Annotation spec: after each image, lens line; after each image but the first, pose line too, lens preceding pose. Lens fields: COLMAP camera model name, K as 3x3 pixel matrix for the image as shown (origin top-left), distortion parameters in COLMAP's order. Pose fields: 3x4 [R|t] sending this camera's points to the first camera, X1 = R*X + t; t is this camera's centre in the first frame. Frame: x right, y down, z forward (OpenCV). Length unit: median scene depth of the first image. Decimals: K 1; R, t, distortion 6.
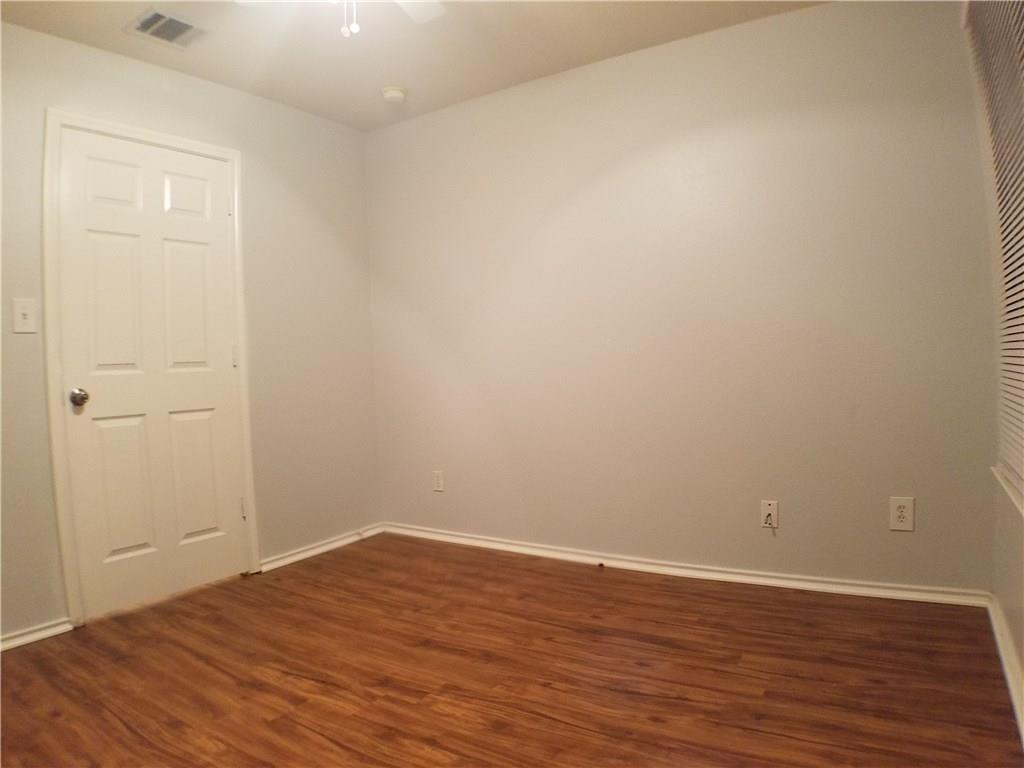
lens RADIAL K [[642.2, 0, 509.1], [0, 642.2, 376.8], [0, 0, 1]] dist [-0.150420, 0.015599]
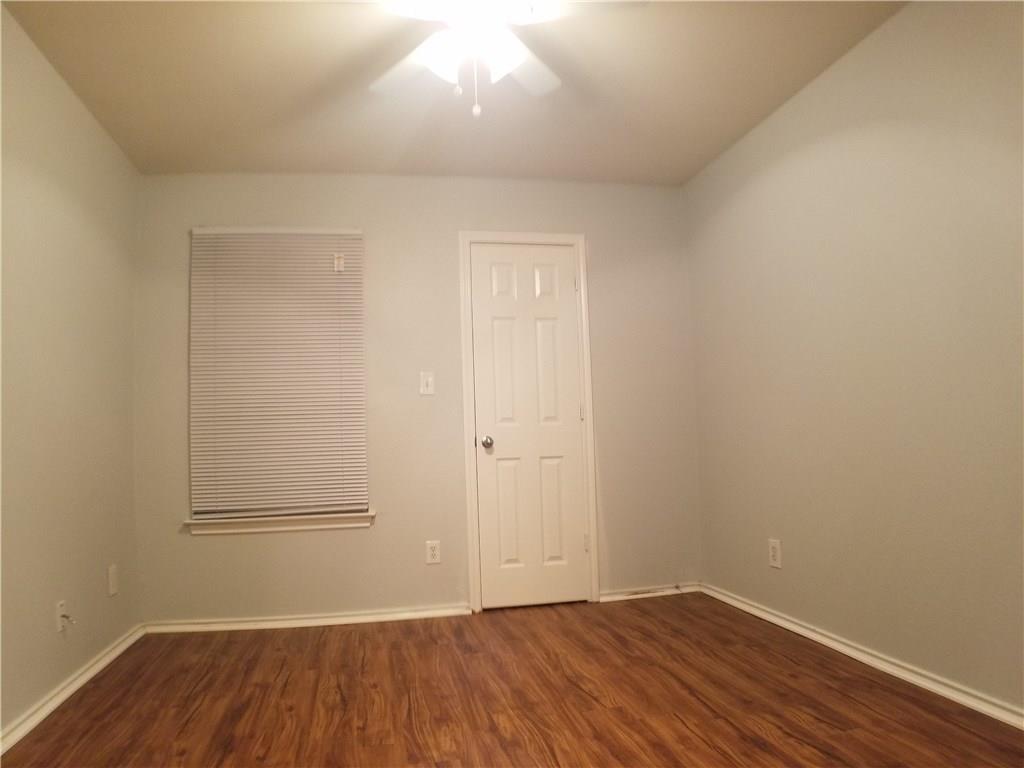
lens RADIAL K [[642.2, 0, 509.1], [0, 642.2, 376.8], [0, 0, 1]] dist [-0.150420, 0.015599]
pose [[-0.694273, 0.131983, 0.707506, -0.940913], [0.088685, 0.991238, -0.097886, 0.019375], [-0.714226, -0.005214, -0.699895, 1.557614]]
